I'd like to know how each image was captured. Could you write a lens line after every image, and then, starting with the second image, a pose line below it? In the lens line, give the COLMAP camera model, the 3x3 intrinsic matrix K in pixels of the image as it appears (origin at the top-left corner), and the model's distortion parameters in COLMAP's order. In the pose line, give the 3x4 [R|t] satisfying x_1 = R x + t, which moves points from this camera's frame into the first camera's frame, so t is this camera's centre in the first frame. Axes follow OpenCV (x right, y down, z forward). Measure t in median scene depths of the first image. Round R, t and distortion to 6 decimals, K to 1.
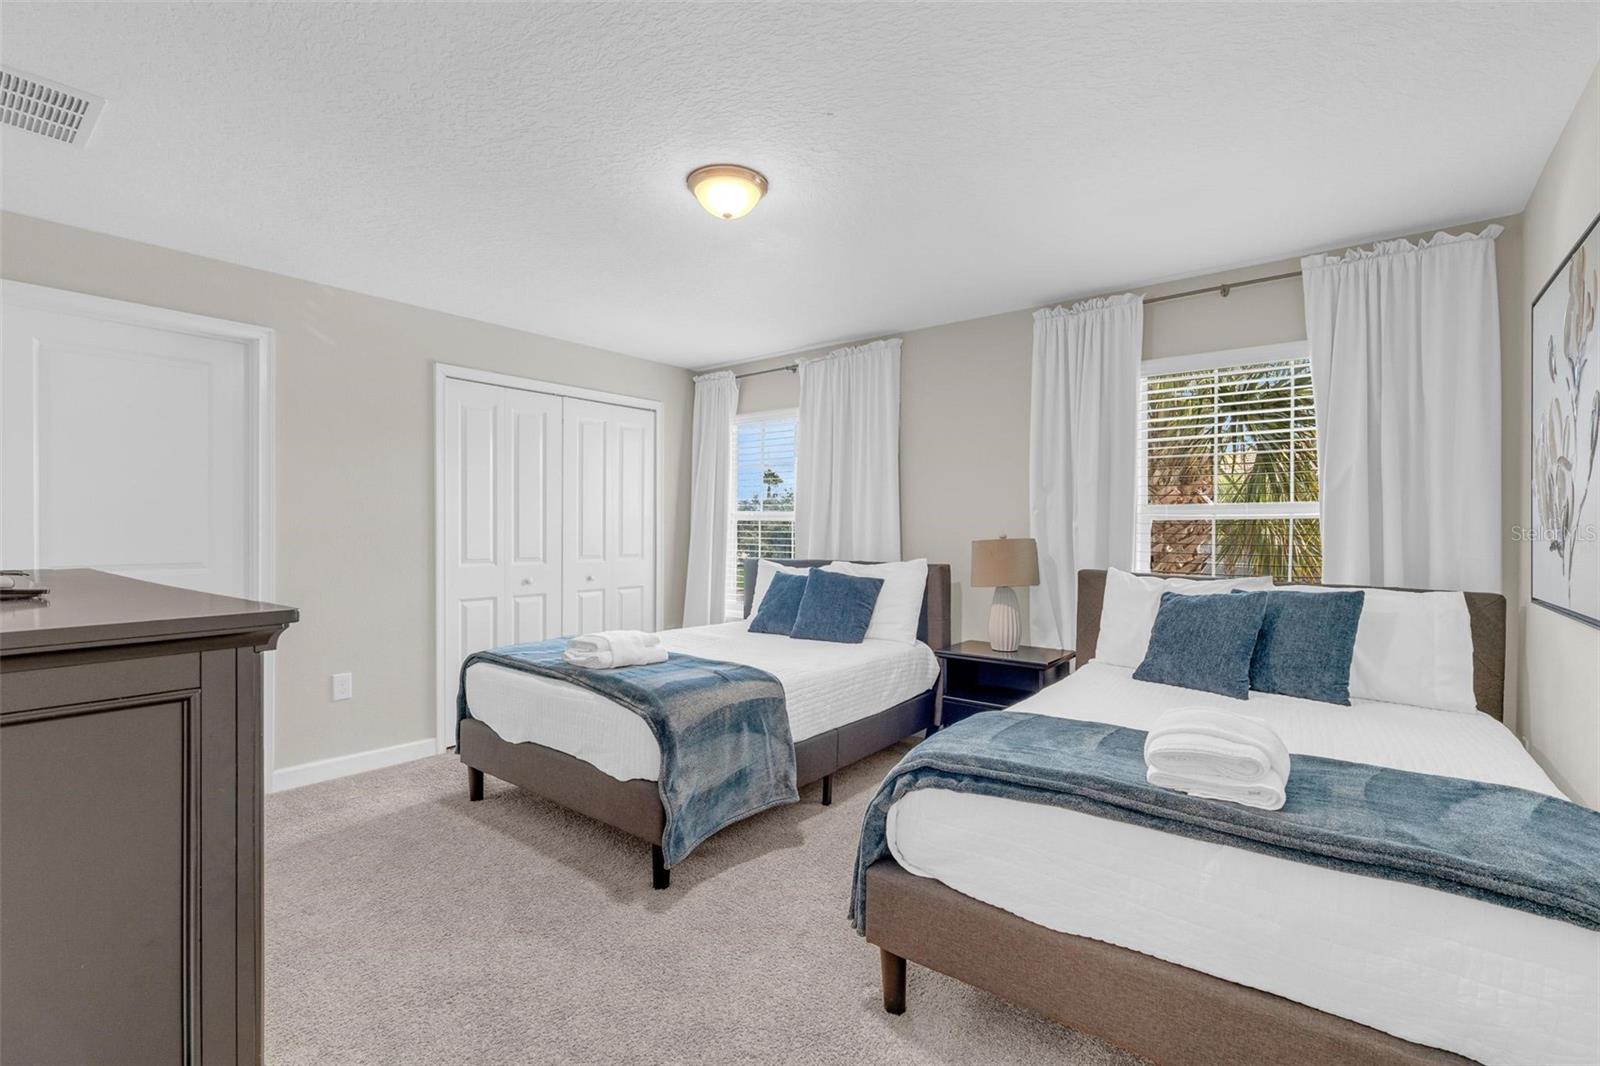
lens RADIAL K [[723.3, 0, 801.9], [0, 723.3, 529.9], [0, 0, 1]] dist [-0.005222, 0.002623]
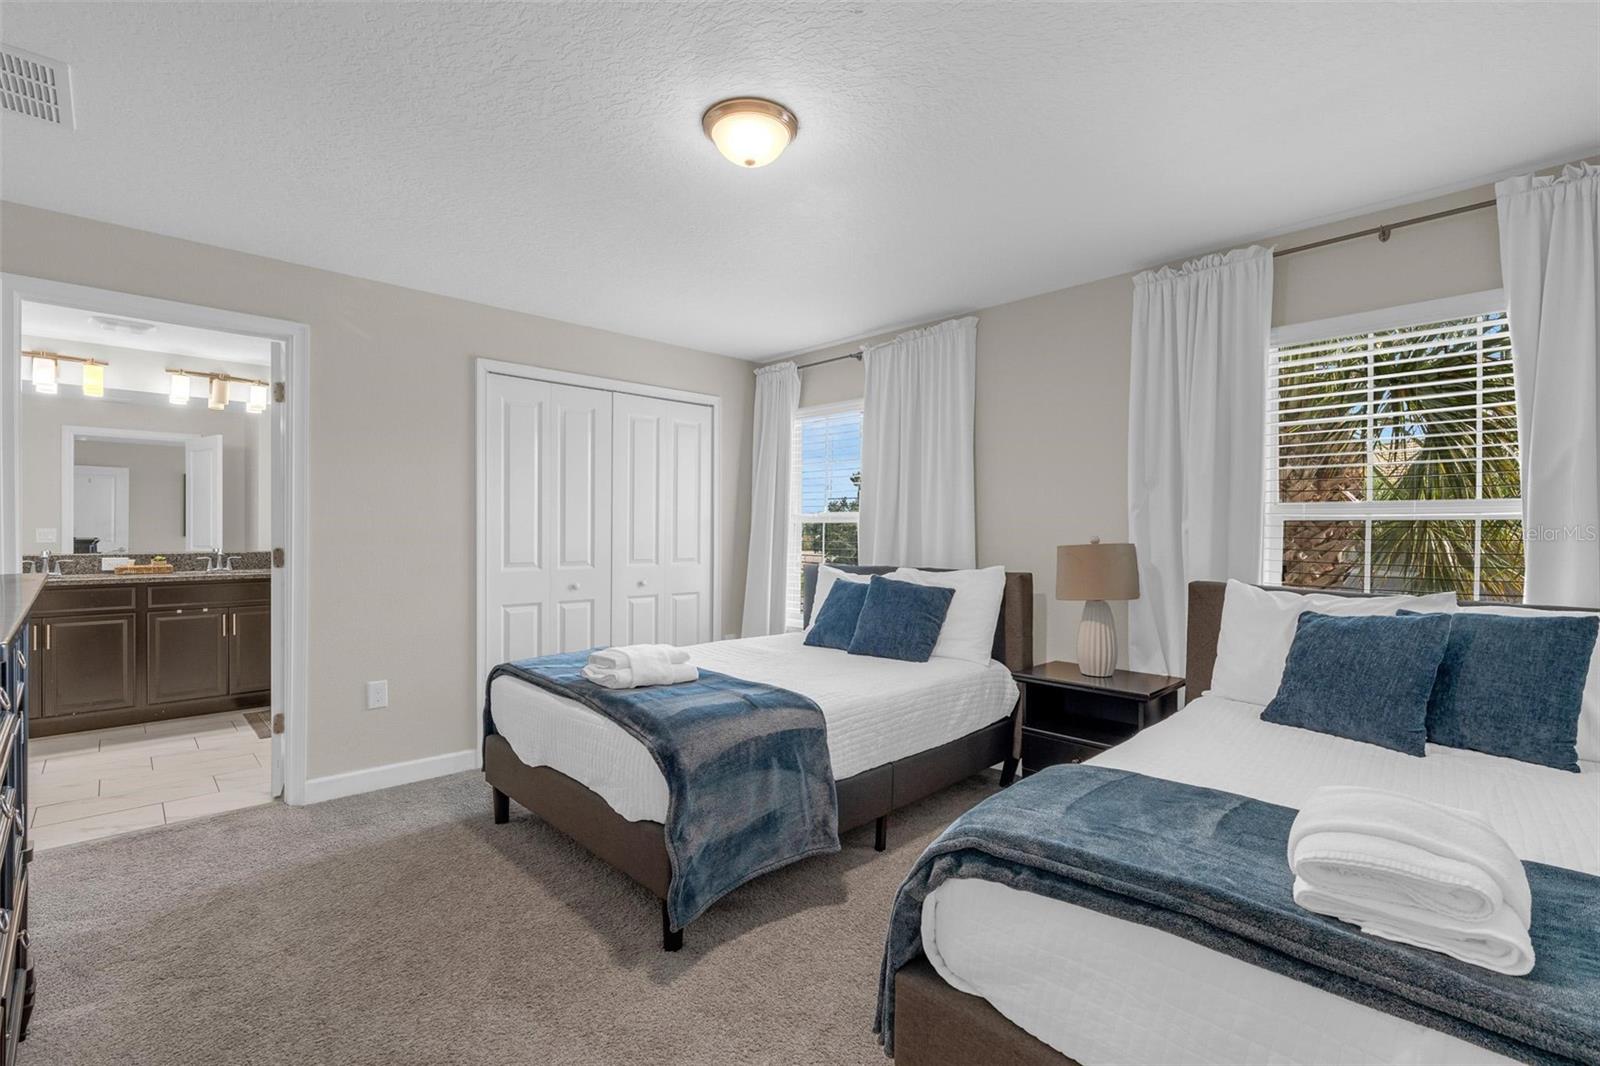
lens RADIAL K [[723.3, 0, 799.3], [0, 723.3, 532.8], [0, 0, 1]] dist [-0.005222, 0.002623]
pose [[0.991576, 0.001499, -0.129518, 0.053216], [-0.001505, 0.999999, 0.000052, 0.000101], [0.129518, 0.000144, 0.991577, 0.137118]]
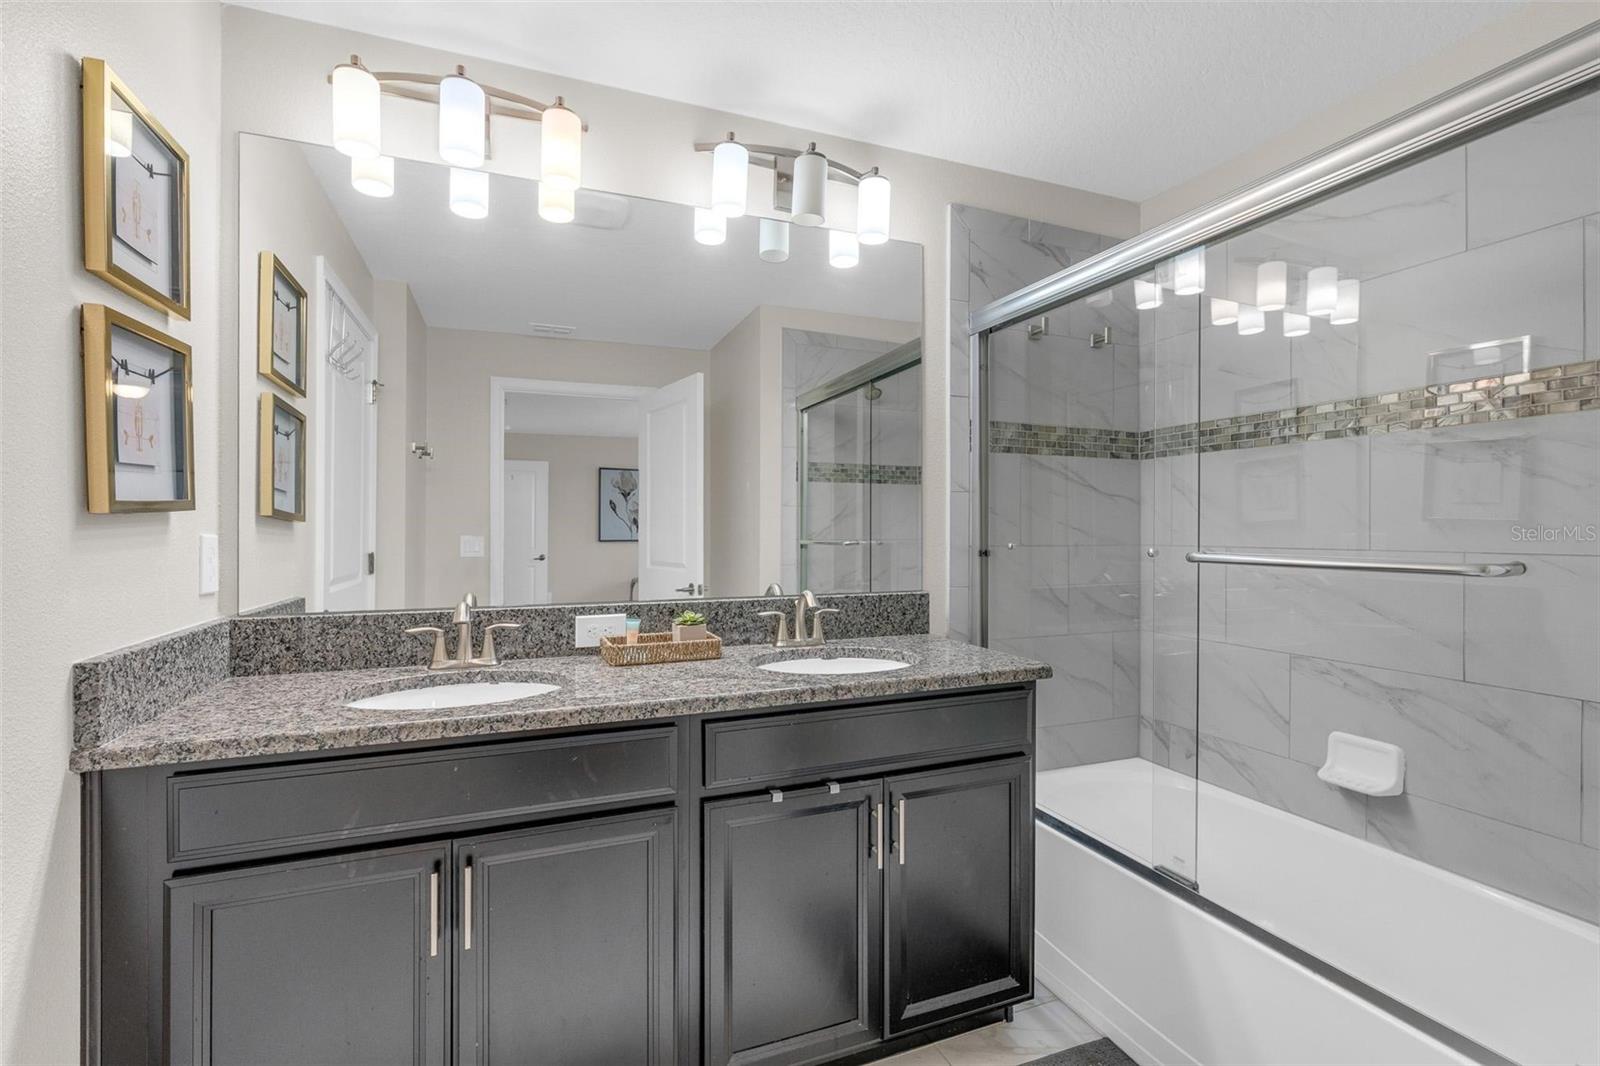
lens RADIAL K [[723.3, 0, 806.0], [0, 723.3, 529.5], [0, 0, 1]] dist [-0.005222, 0.002623]
pose [[0.873722, -0.002958, -0.486416, -0.633884], [-0.001065, 0.999967, -0.007995, -0.005967], [0.486424, 0.007503, 0.873691, 0.647031]]
